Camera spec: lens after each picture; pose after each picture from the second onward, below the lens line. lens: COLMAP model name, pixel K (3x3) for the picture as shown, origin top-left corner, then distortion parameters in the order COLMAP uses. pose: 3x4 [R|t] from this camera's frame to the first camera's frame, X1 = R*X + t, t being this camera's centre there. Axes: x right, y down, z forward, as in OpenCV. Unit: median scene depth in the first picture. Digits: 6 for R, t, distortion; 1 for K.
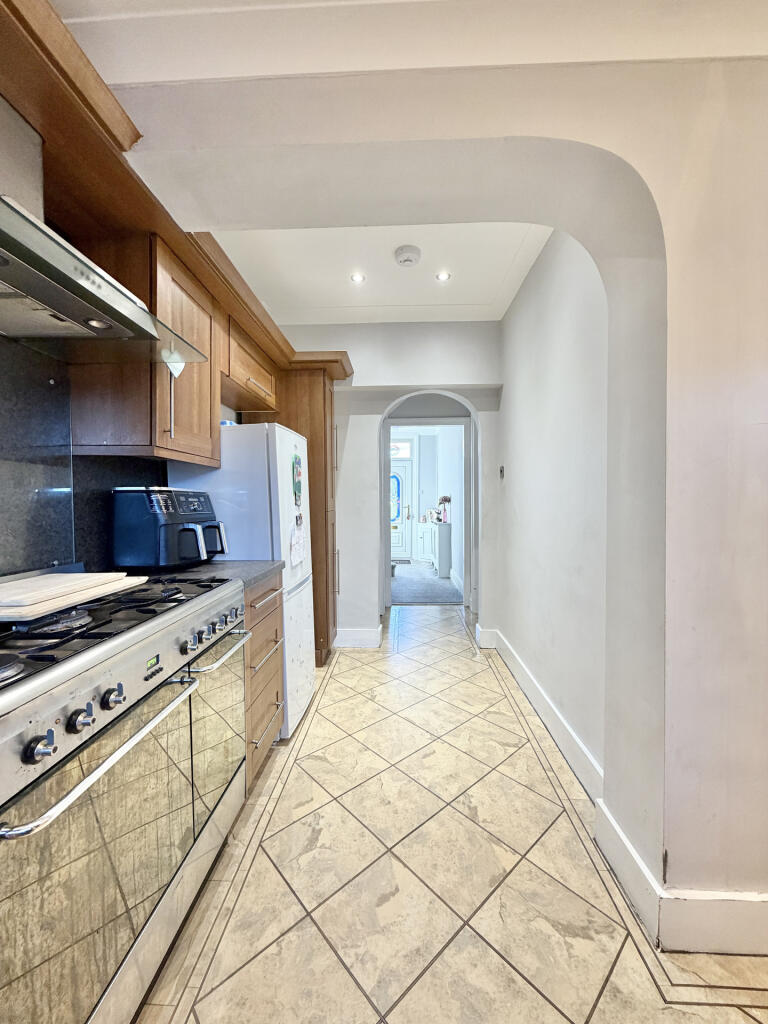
lens RADIAL K [[410.3, 0, 386.0], [0, 410.3, 509.7], [0, 0, 1]] dist [-0.000354, 0.001067]
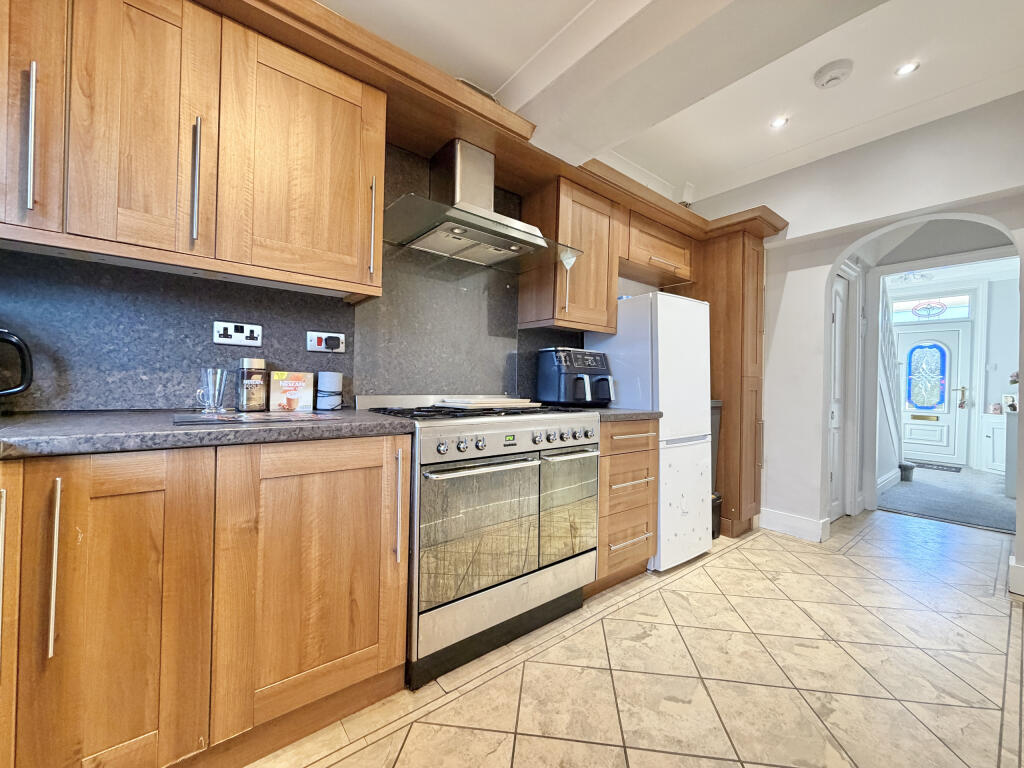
lens RADIAL K [[410.3, 0, 506.8], [0, 410.3, 383.6], [0, 0, 1]] dist [-0.000354, 0.001067]
pose [[0.648808, 0.017588, -0.760749, 0.347554], [-0.037622, 0.999252, -0.008984, 0.076024], [0.760021, 0.034449, 0.648985, -0.064203]]
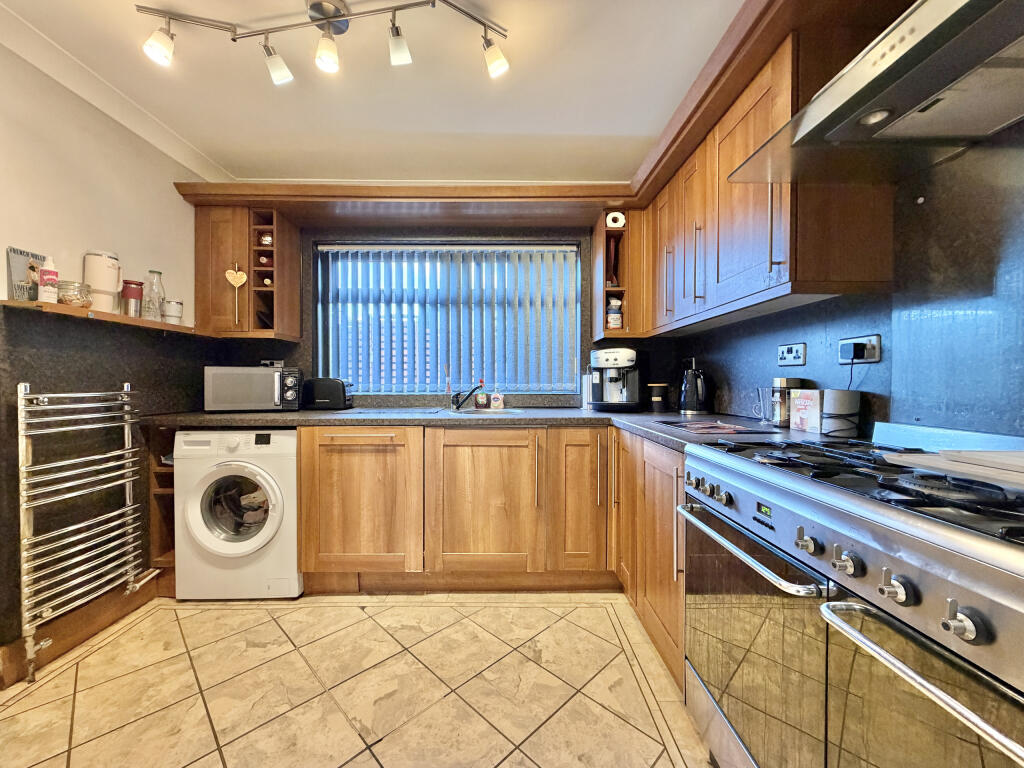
lens RADIAL K [[410.3, 0, 512.1], [0, 410.3, 382.9], [0, 0, 1]] dist [-0.000354, 0.001067]
pose [[-0.998808, 0.003944, -0.048656, 0.026101], [0.002726, 0.999682, 0.025085, 0.027255], [0.048739, 0.024922, -0.998501, 0.895550]]
